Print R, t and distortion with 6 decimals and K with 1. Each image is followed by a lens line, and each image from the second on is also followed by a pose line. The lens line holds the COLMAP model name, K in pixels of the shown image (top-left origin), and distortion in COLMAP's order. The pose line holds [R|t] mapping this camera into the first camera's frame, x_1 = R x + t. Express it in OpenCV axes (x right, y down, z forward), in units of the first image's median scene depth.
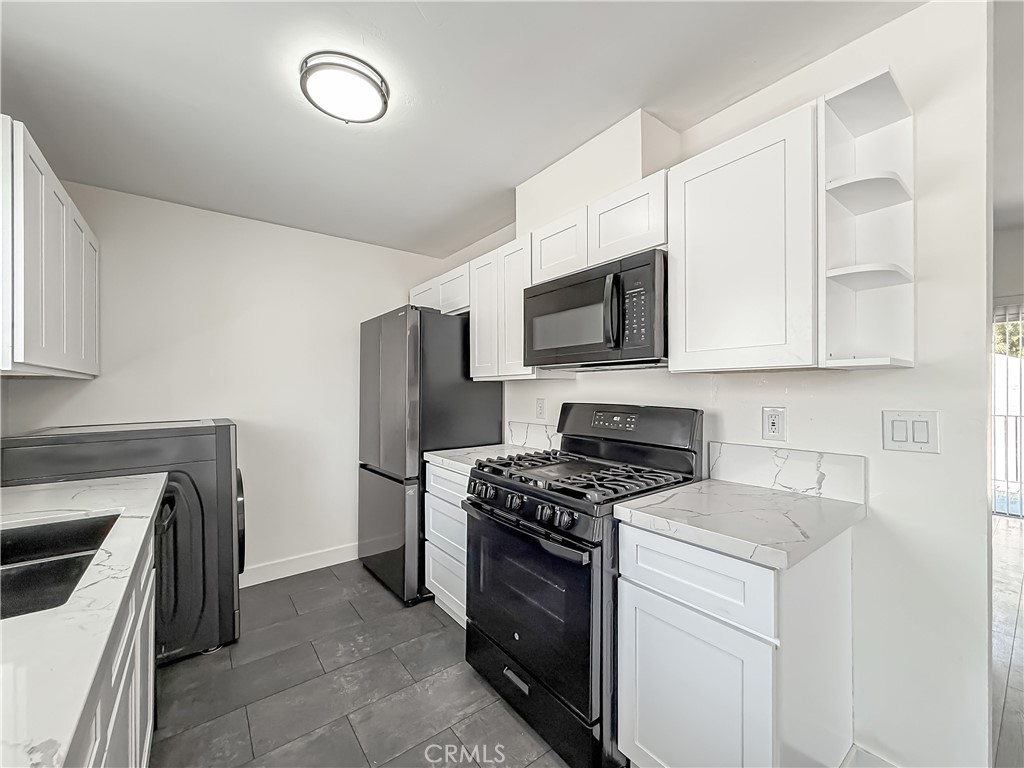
lens RADIAL K [[415.4, 0, 512.8], [0, 415.4, 388.7], [0, 0, 1]] dist [0.003185, -0.000249]
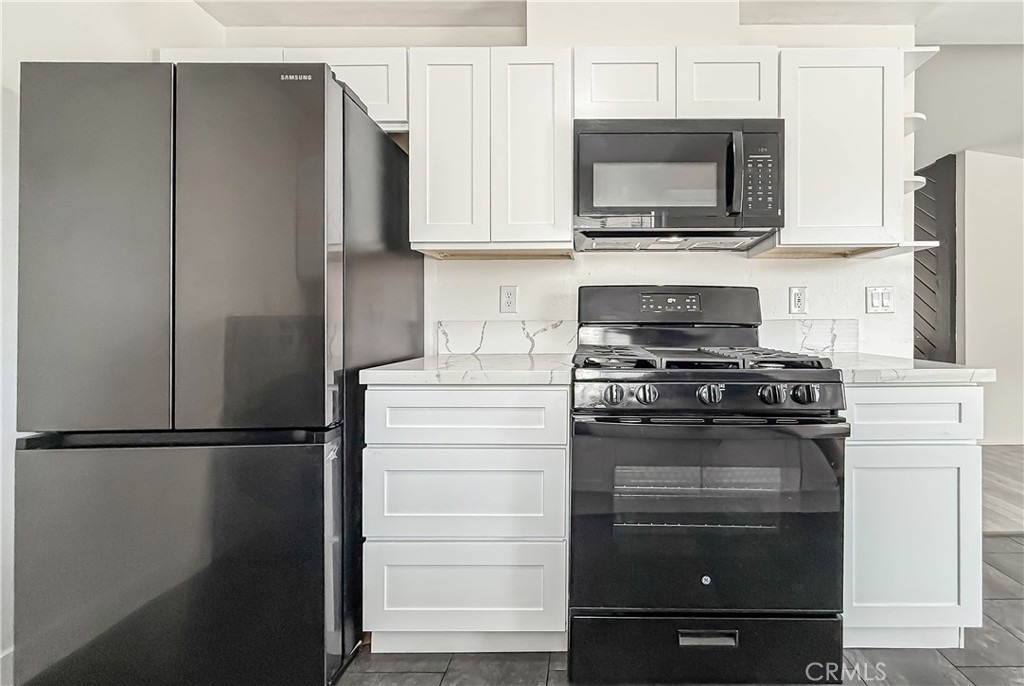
lens RADIAL K [[411.9, 0, 510.8], [0, 411.9, 334.6], [0, 0, 1]] dist [-0.001733, -0.000150]
pose [[0.607391, -0.000250, 0.794403, -0.702387], [-0.001778, 0.999997, 0.001674, 0.151192], [-0.794401, -0.002429, 0.607389, 0.763137]]
